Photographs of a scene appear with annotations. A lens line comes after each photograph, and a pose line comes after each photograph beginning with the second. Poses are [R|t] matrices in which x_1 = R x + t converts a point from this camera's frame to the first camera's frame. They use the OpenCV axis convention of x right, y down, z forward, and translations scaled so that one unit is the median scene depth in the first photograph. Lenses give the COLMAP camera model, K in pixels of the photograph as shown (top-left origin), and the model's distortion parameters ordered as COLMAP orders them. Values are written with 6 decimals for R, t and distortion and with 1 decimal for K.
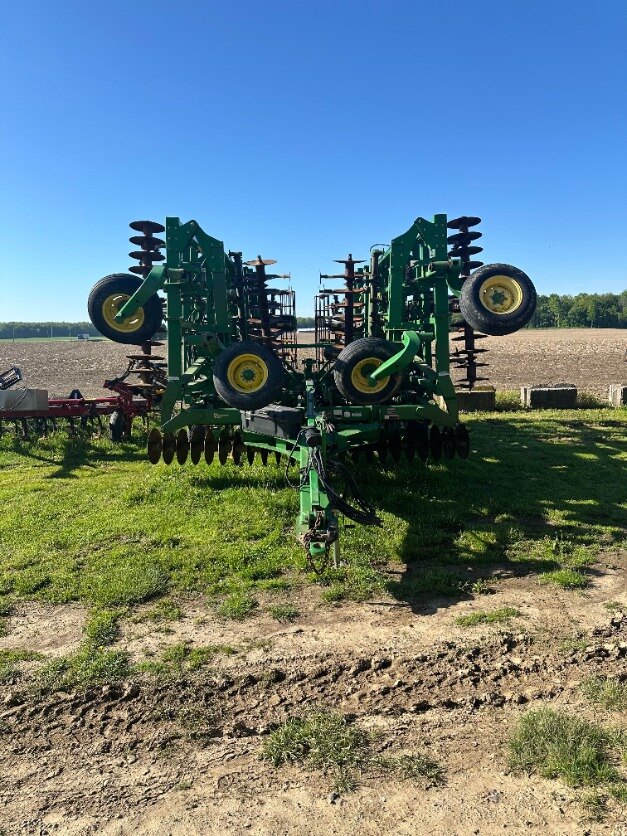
lens RADIAL K [[599.9, 0, 315.8], [0, 599.9, 435.5], [0, 0, 1]] dist [0.011457, -0.000442]
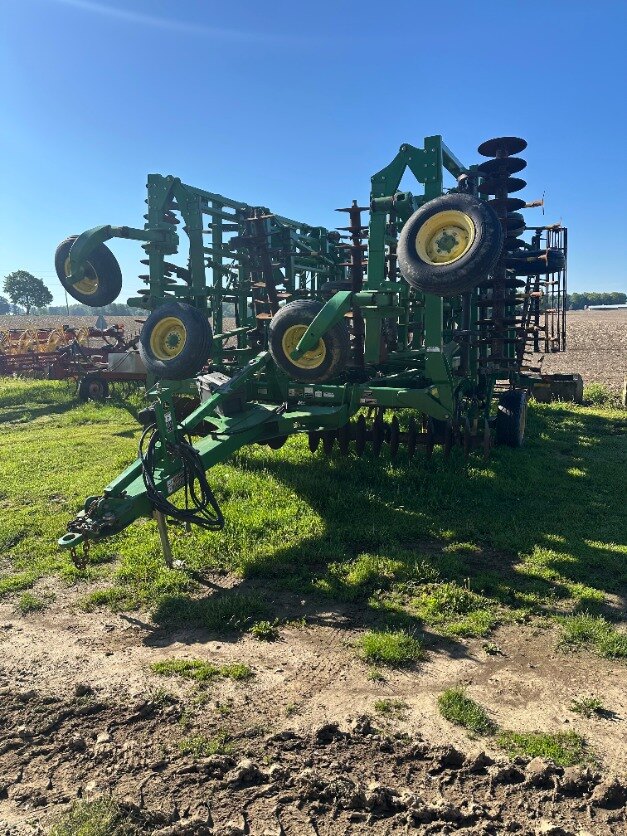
lens RADIAL K [[599.9, 0, 315.8], [0, 599.9, 435.5], [0, 0, 1]] dist [0.011457, -0.000442]
pose [[0.888406, 0.099375, -0.448173, 0.599126], [-0.083654, 0.994987, 0.054794, -0.031495], [0.451372, -0.011188, 0.892266, 0.340569]]
